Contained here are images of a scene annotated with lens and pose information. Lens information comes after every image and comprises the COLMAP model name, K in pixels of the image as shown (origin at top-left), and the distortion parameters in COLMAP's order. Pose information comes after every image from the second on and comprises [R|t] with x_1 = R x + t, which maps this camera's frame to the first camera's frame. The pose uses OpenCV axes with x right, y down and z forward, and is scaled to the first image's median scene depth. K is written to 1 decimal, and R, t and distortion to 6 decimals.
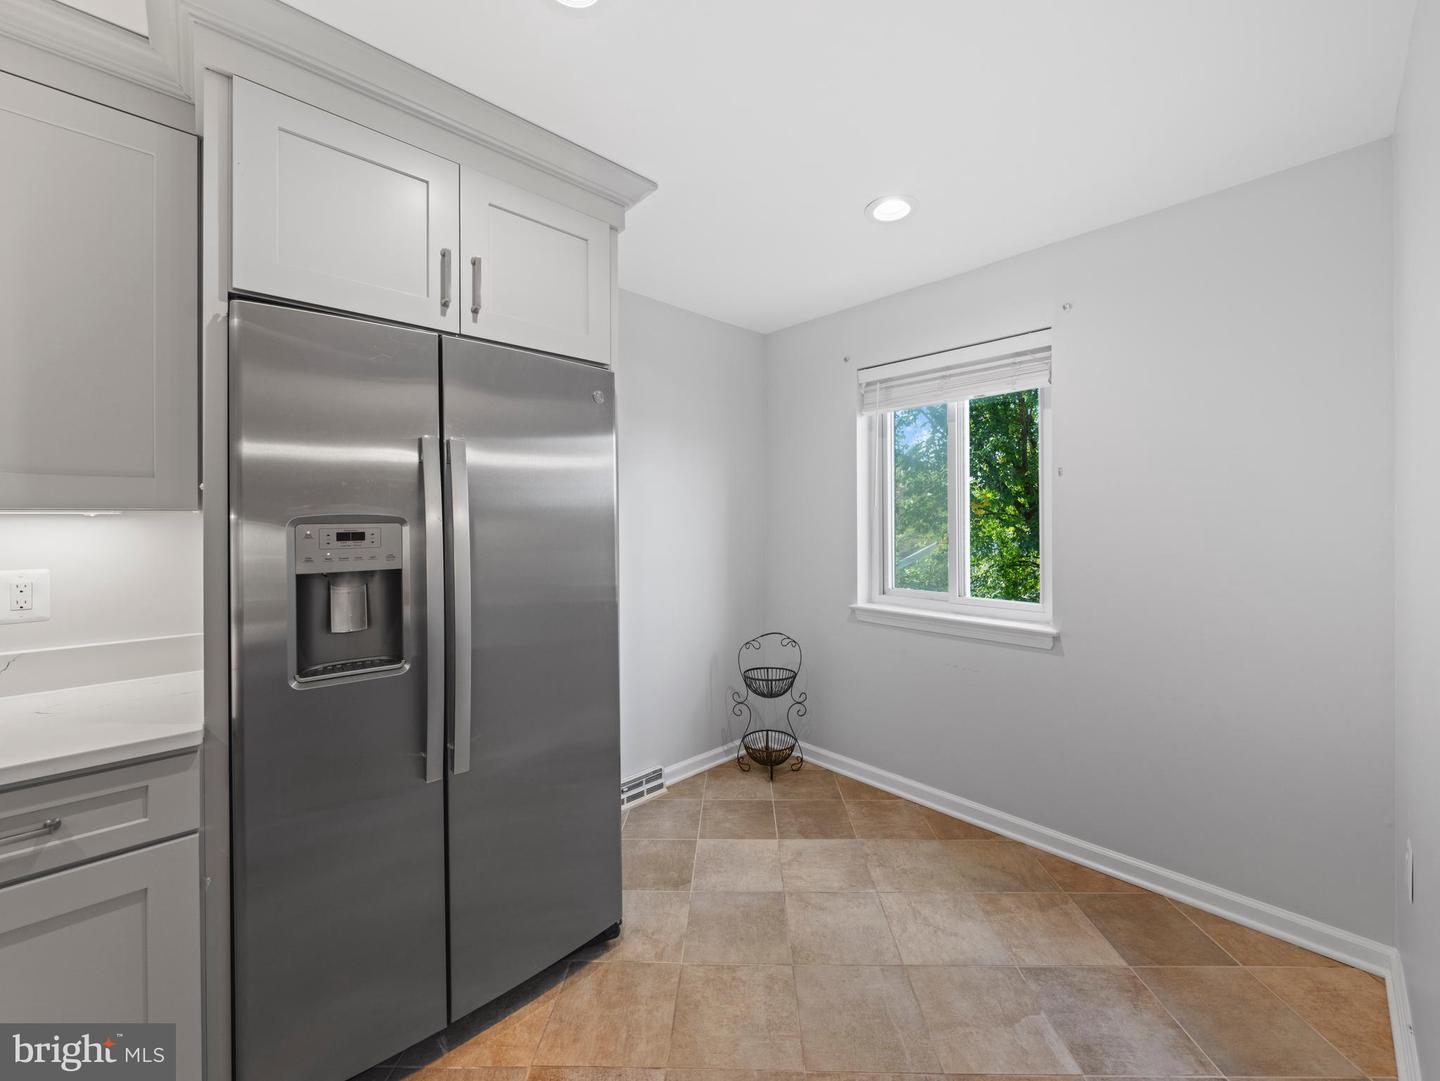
lens RADIAL K [[567.7, 0, 733.7], [0, 567.7, 515.7], [0, 0, 1]] dist [0.001873, 0.000151]
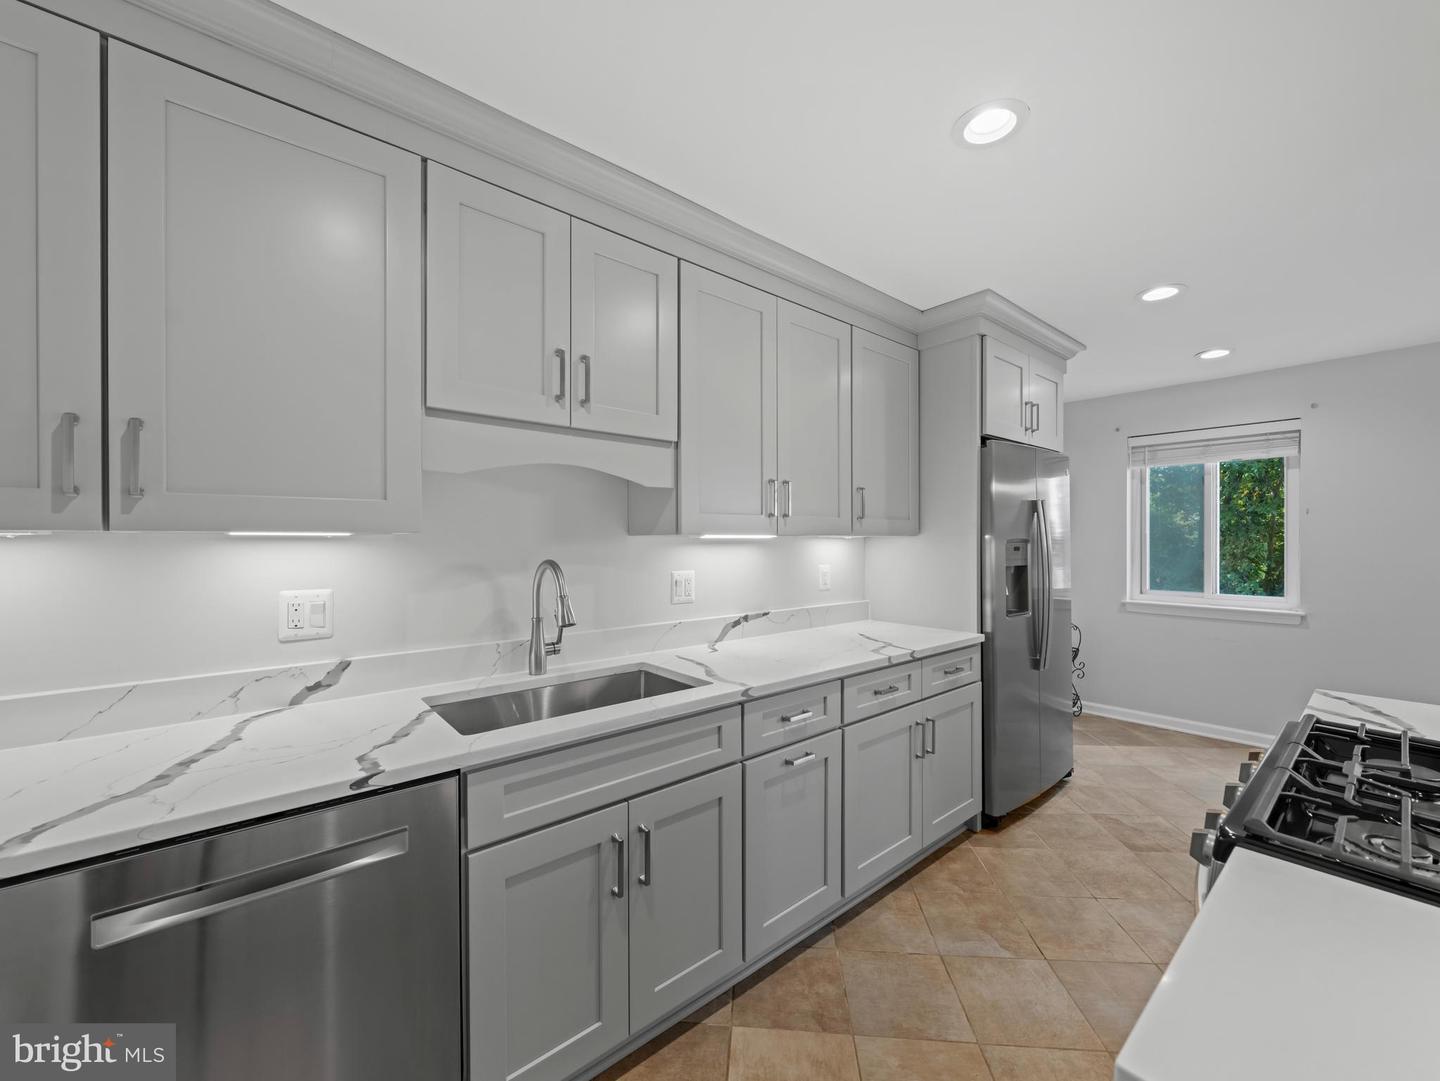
lens RADIAL K [[572.1, 0, 722.2], [0, 572.1, 540.5], [0, 0, 1]] dist [-0.002248, -0.000247]
pose [[0.998153, 0.002901, -0.060681, -1.093829], [-0.002531, 0.999978, 0.006168, -0.002040], [0.060698, -0.006003, 0.998138, -0.775357]]
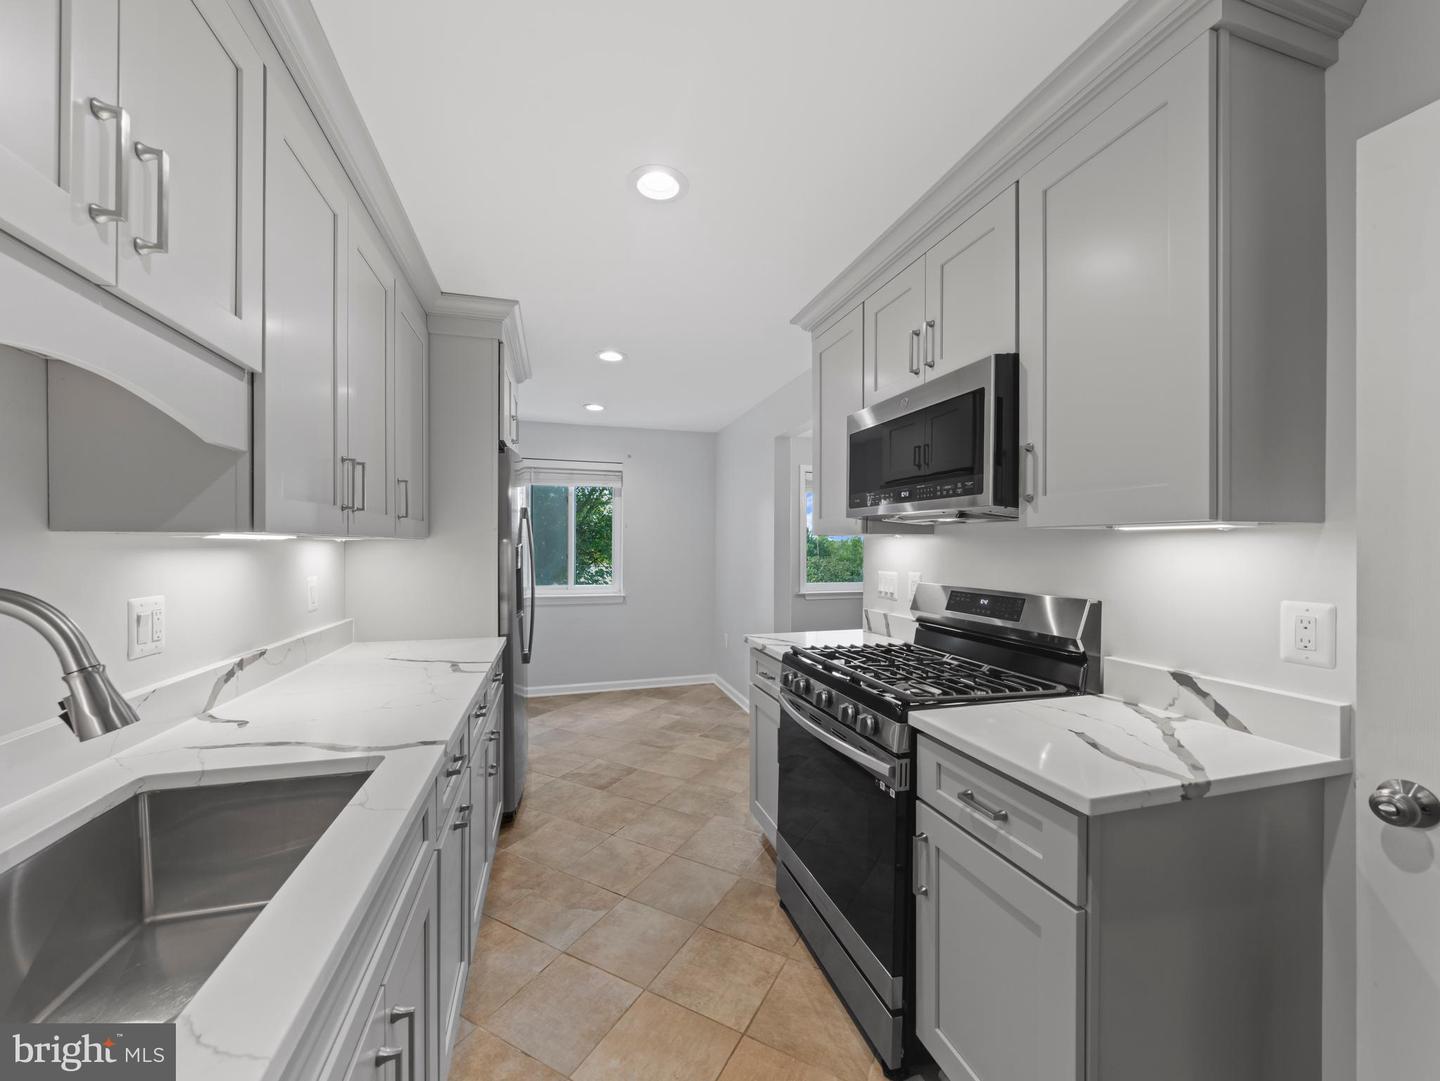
lens RADIAL K [[562.0, 0, 716.8], [0, 562.0, 545.8], [0, 0, 1]] dist [-0.003582, -0.000552]
pose [[0.464373, 0.005140, 0.885625, -1.516395], [-0.008535, 0.999963, -0.001328, 0.004729], [-0.885598, -0.006942, 0.464400, -0.468862]]
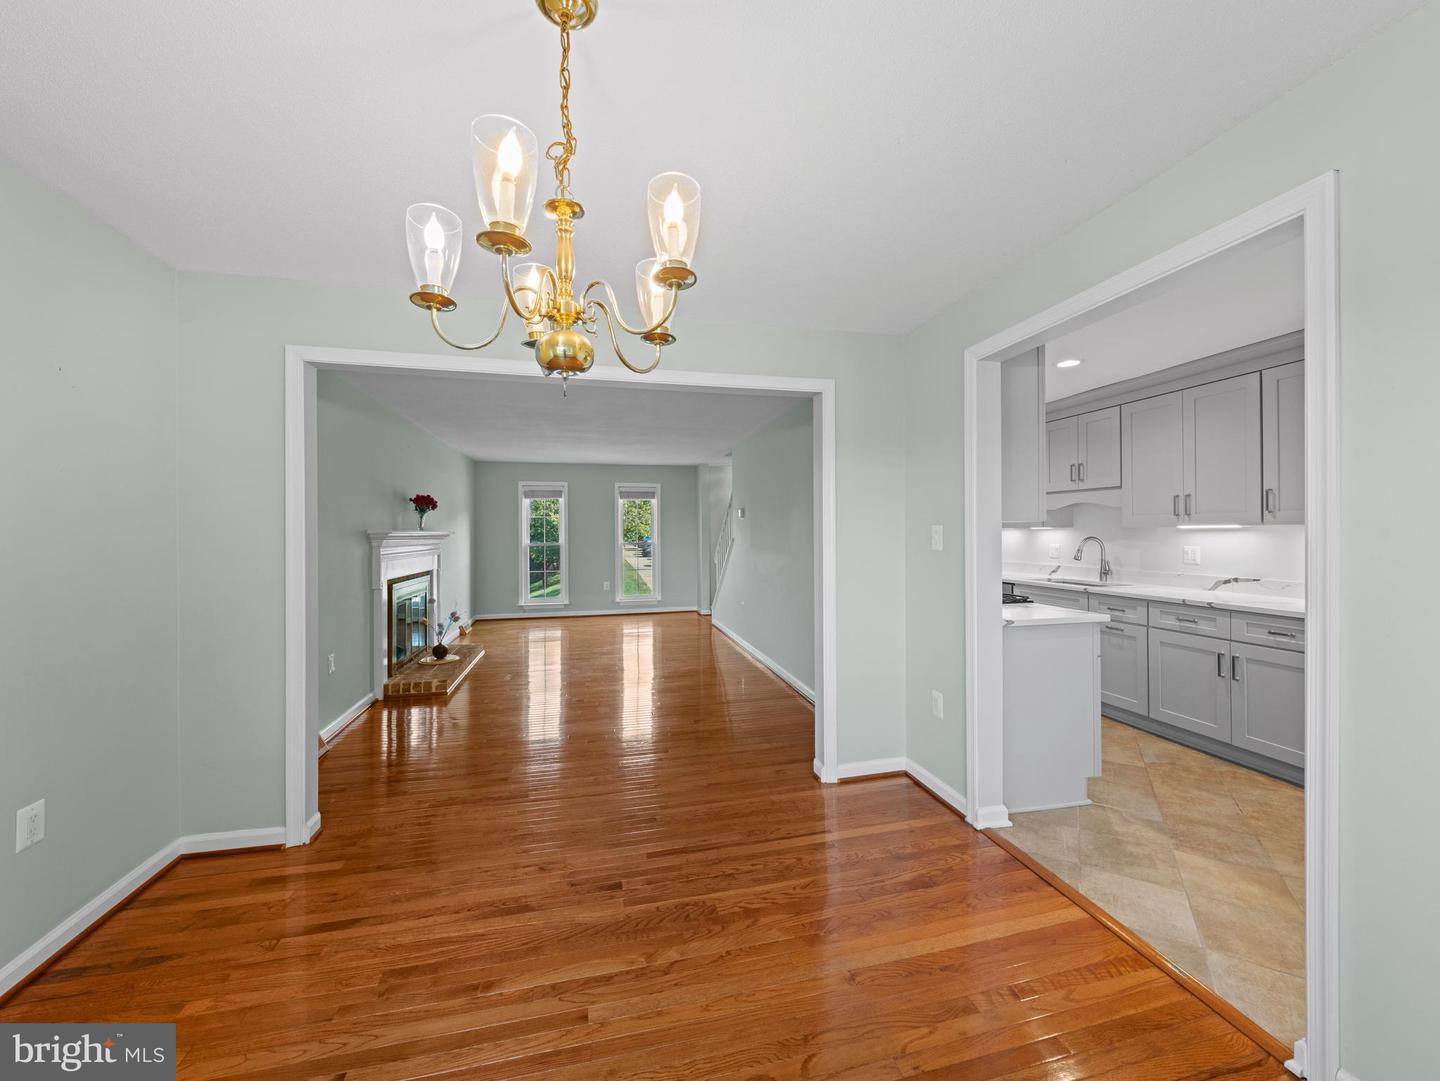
lens RADIAL K [[566.9, 0, 723.0], [0, 566.9, 531.8], [0, 0, 1]] dist [-0.002996, -0.000343]
pose [[-0.510371, 0.007709, -0.859920, 1.452478], [0.012592, 0.999920, 0.001491, -0.009883], [0.859862, -0.010067, -0.510427, -0.008110]]
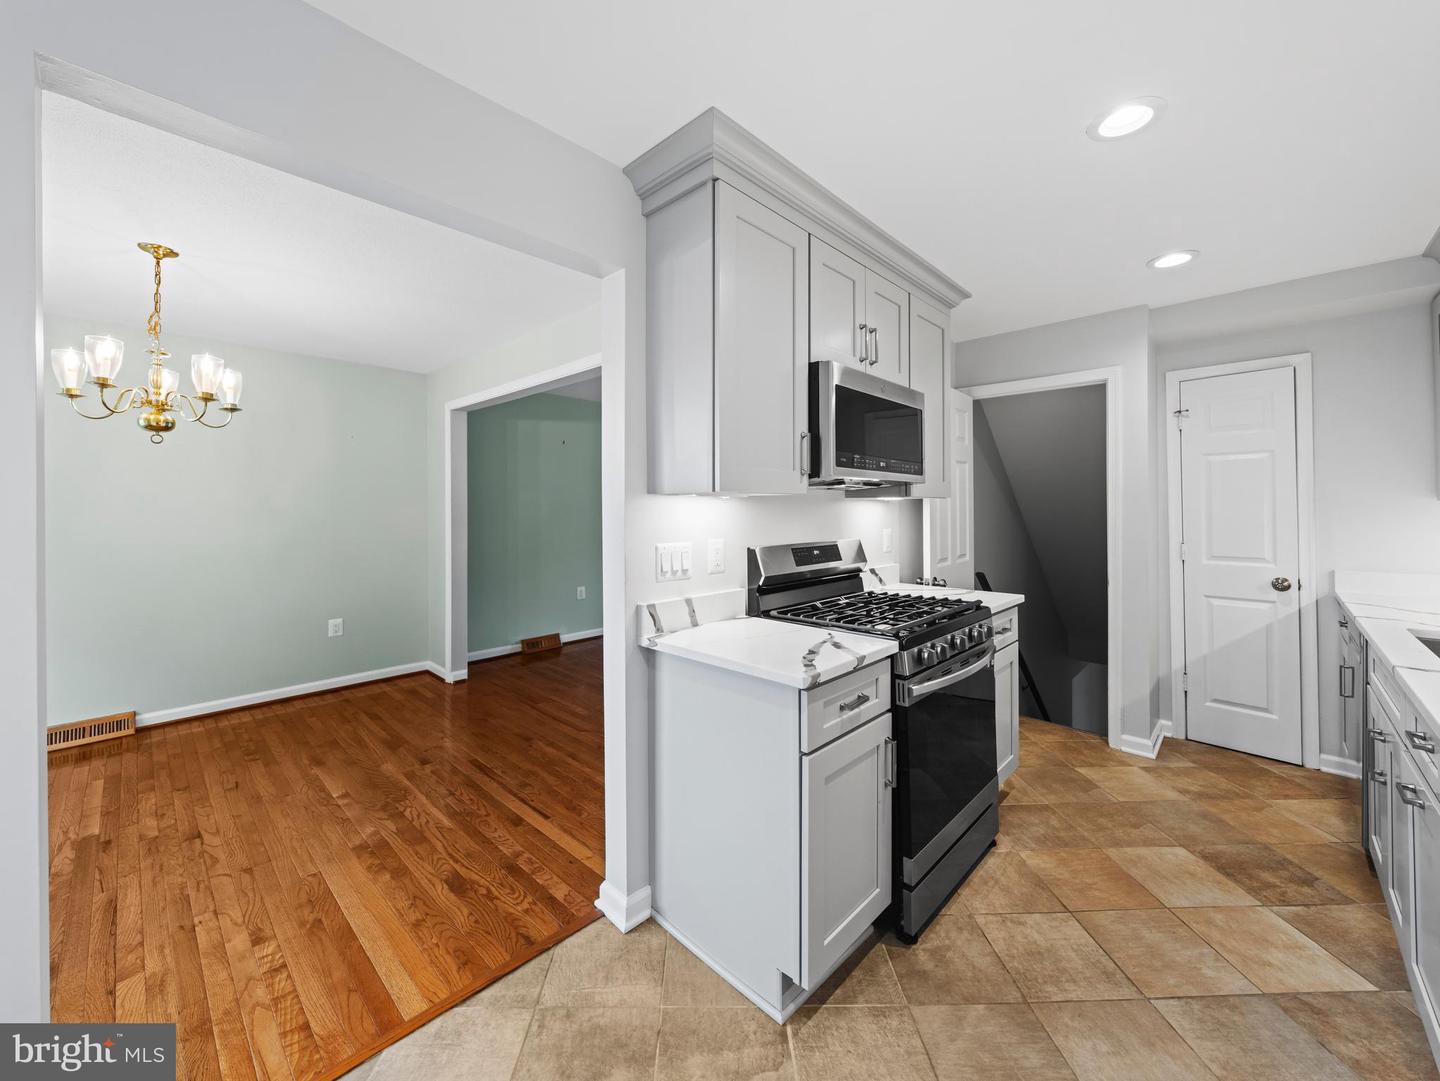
lens RADIAL K [[564.9, 0, 721.9], [0, 564.9, 503.7], [0, 0, 1]] dist [-0.002014, 0.000031]
pose [[-0.999107, 0.006495, -0.041747, -0.150956], [0.006978, 0.999910, -0.011431, 0.004054], [0.041669, -0.011712, -0.999063, 0.818949]]
